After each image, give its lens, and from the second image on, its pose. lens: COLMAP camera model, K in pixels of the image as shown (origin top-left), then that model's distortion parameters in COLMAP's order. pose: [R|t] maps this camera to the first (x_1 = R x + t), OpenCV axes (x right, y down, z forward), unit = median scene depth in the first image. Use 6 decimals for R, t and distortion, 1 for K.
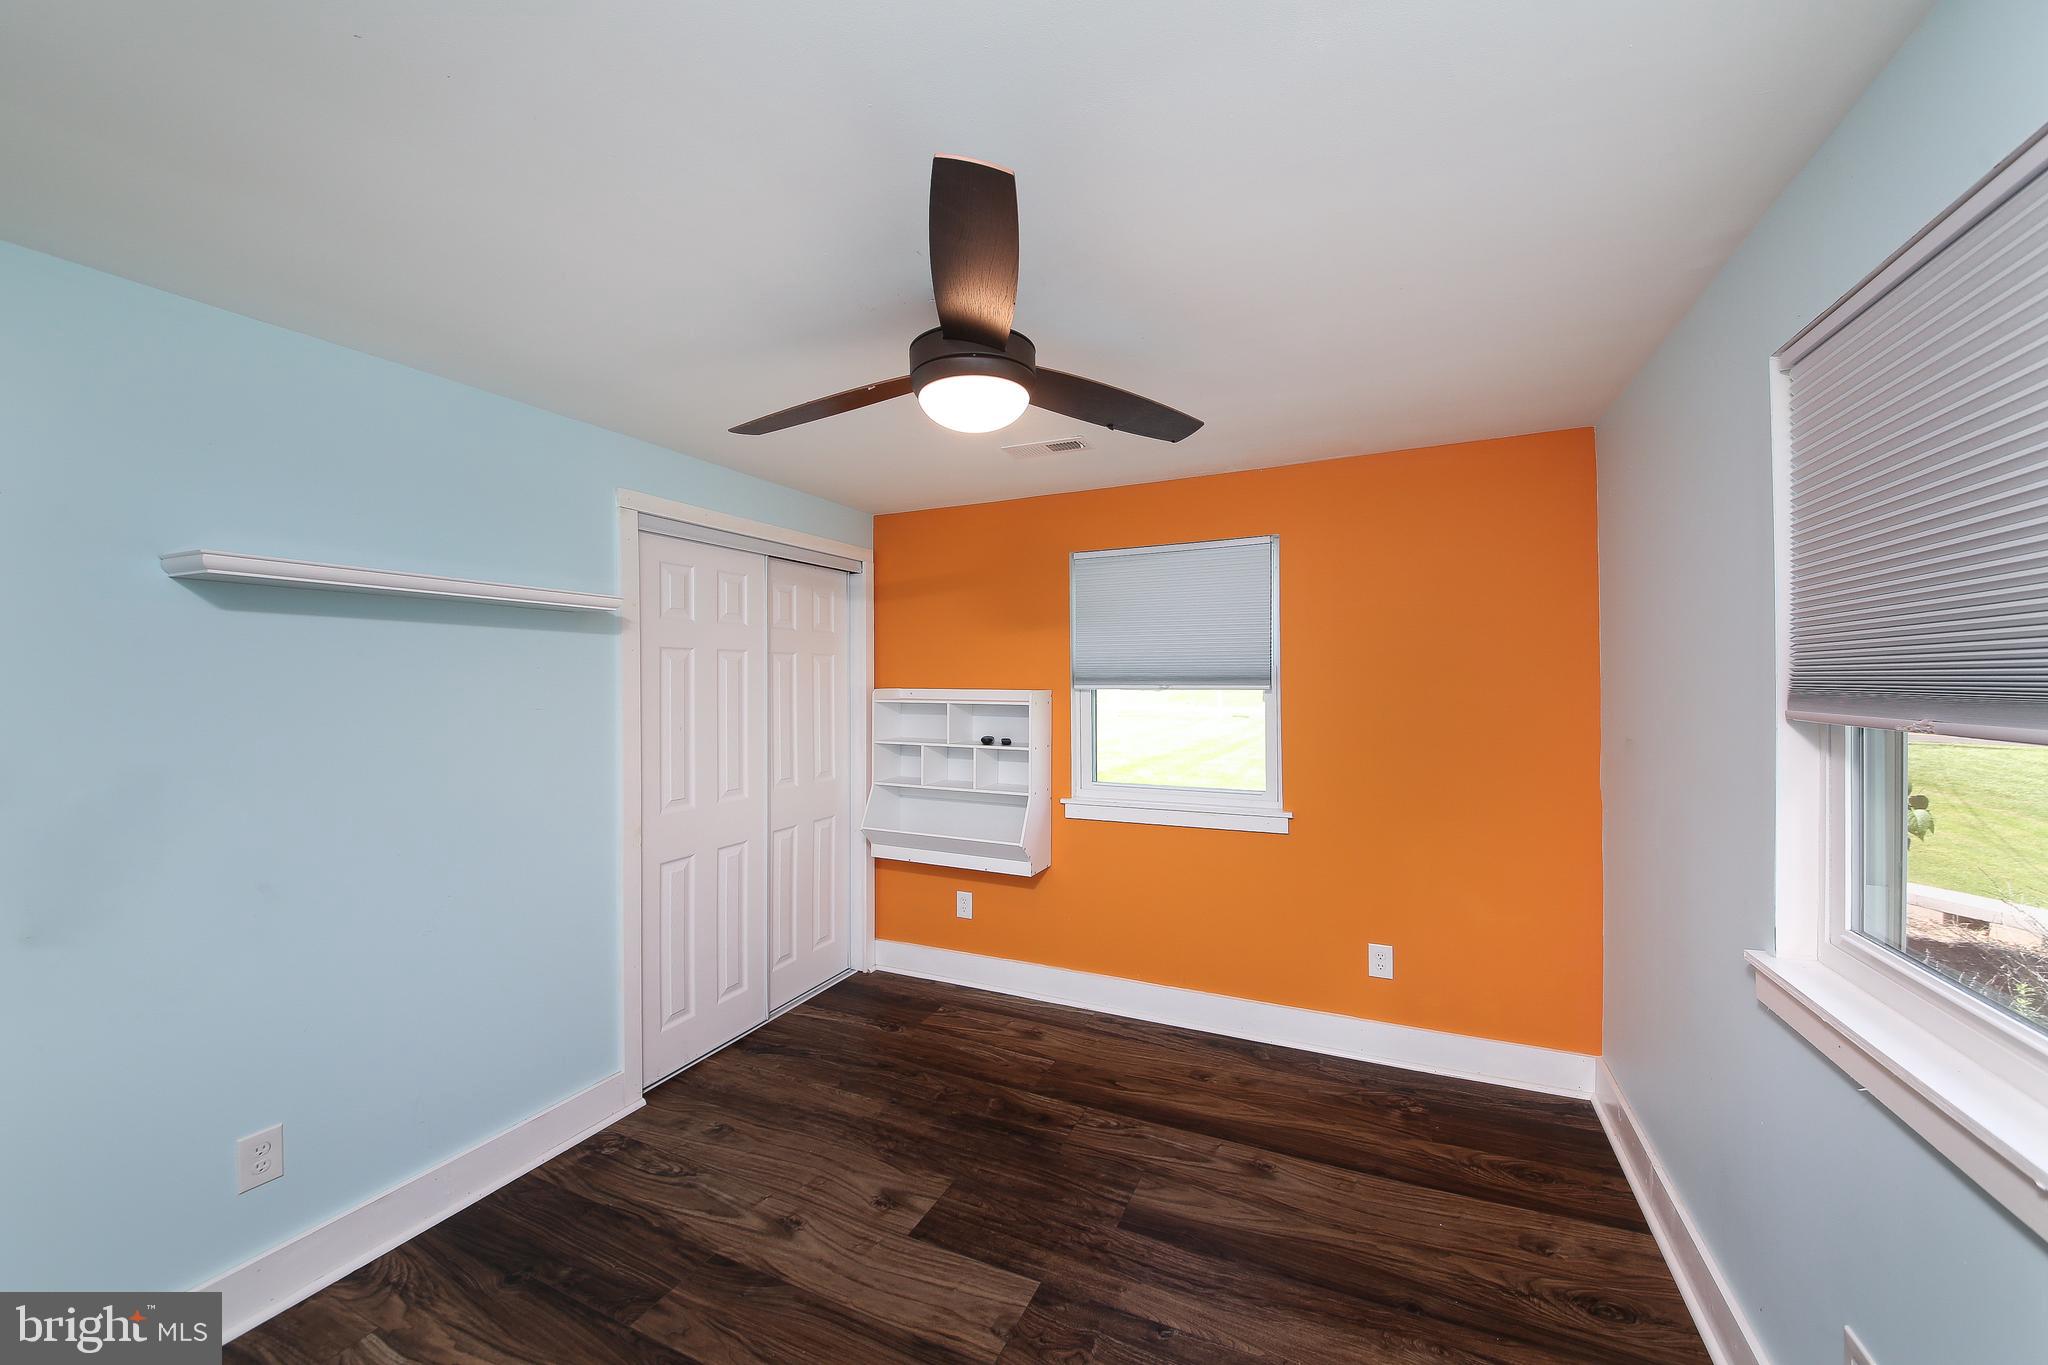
lens RADIAL K [[749.3, 0, 1045.0], [0, 749.3, 651.2], [0, 0, 1]] dist [0.002831, -0.002362]
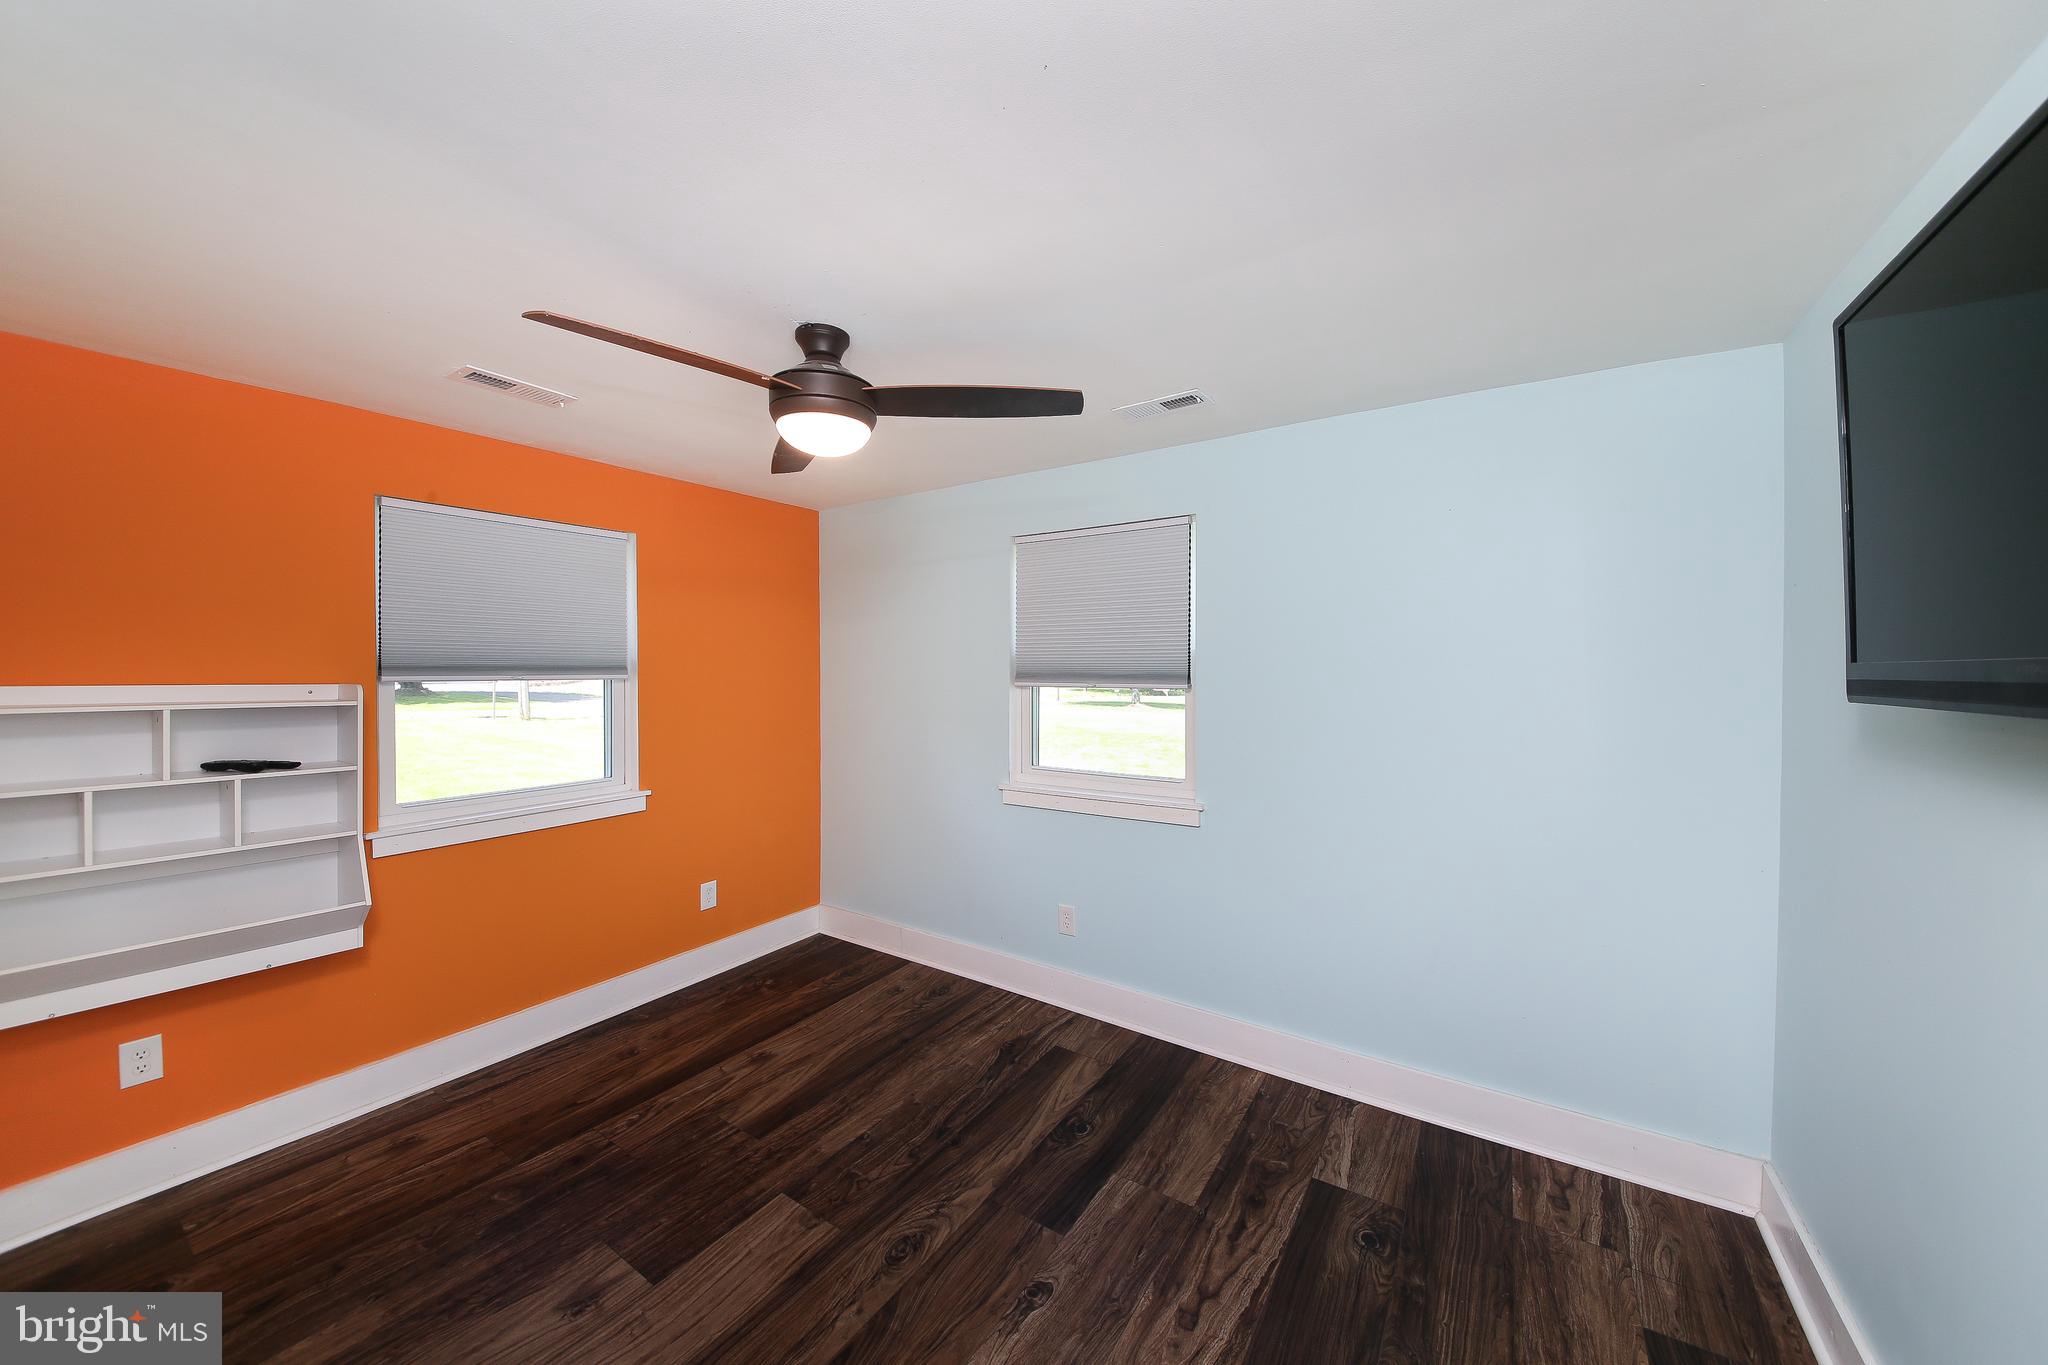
lens RADIAL K [[749.3, 0, 1007.0], [0, 749.3, 662.1], [0, 0, 1]] dist [0.002831, -0.002362]
pose [[0.175258, 0.008032, 0.984490, -0.808848], [-0.028827, 0.999580, -0.003024, 0.020101], [-0.984100, -0.027850, 0.175416, 0.363768]]
